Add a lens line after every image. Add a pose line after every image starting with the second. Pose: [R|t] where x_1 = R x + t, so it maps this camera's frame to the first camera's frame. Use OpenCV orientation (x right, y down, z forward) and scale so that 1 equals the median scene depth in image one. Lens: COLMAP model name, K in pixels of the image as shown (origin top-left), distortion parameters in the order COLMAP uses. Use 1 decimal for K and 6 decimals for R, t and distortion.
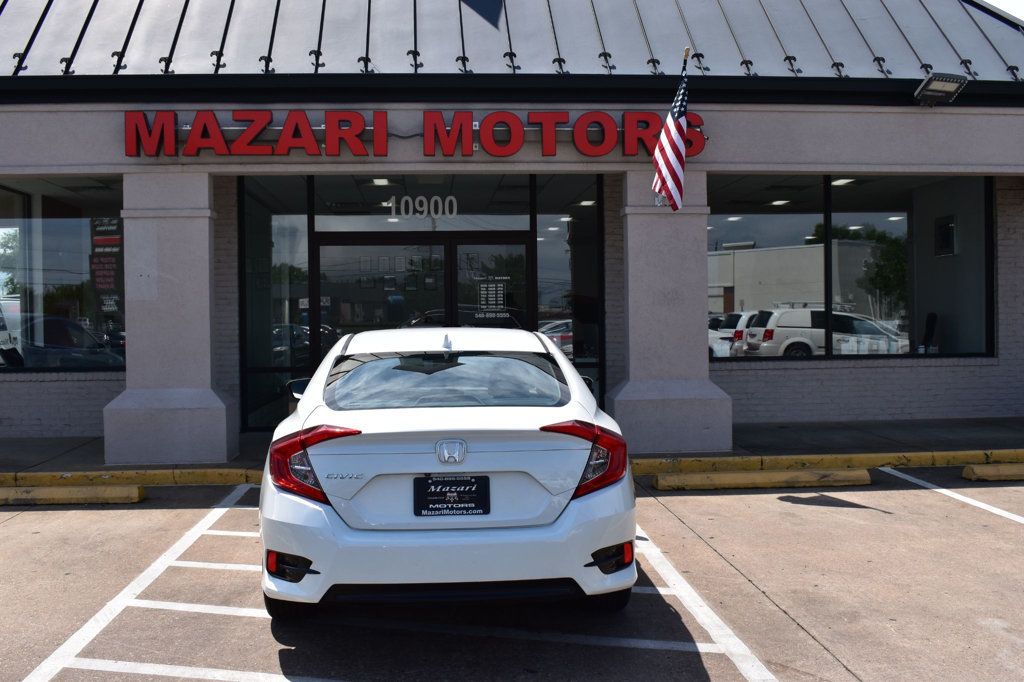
lens RADIAL K [[1056.8, 0, 512.0], [0, 1056.8, 341.0], [0, 0, 1]] dist [-0.072771, 0.012781]
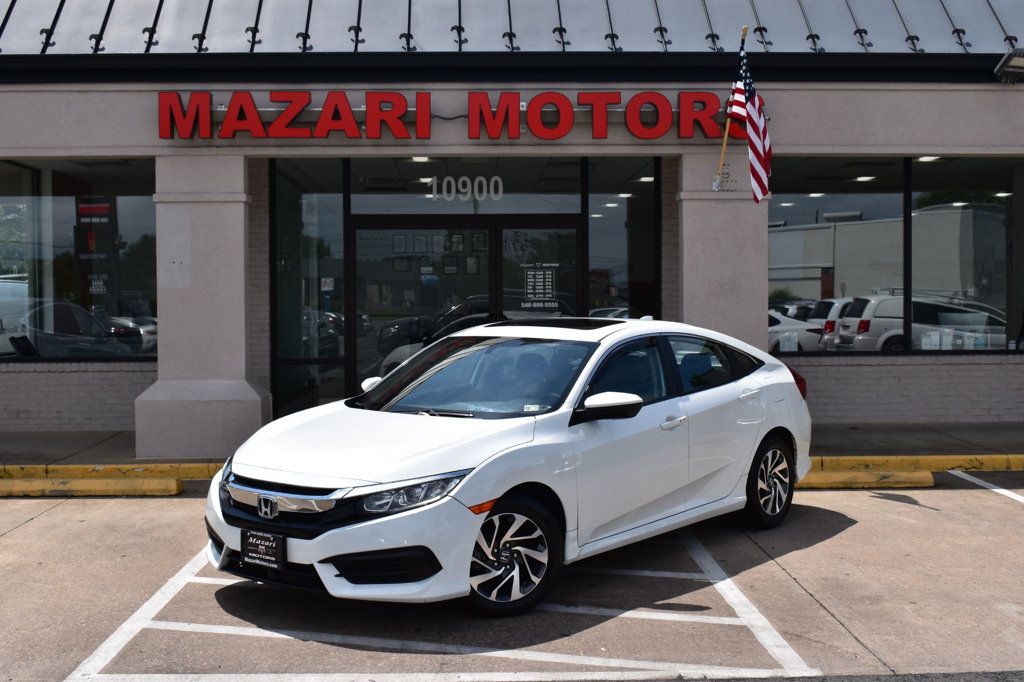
lens RADIAL K [[1285.5, 0, 512.0], [0, 1285.5, 341.0], [0, 0, 1]] dist [-0.033424, -0.041555]
pose [[0.998985, 0.007375, -0.044442, 0.008758], [-0.006986, 0.999936, 0.008899, -0.002781], [0.044505, -0.008579, 0.998972, -0.159198]]
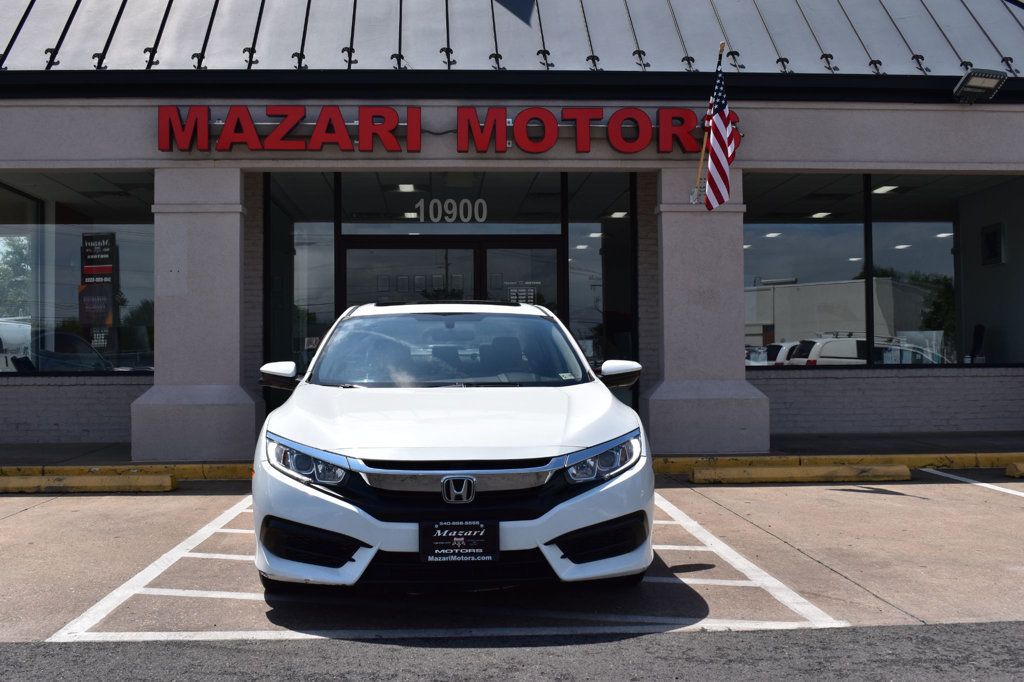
lens RADIAL K [[1164.8, 0, 512.0], [0, 1164.8, 341.0], [0, 0, 1]] dist [-0.055410, -0.004761]
pose [[0.999875, 0.003241, -0.015454, -0.013967], [-0.003927, 0.998998, -0.044586, 0.050112], [0.015294, 0.044641, 0.998886, -0.085701]]
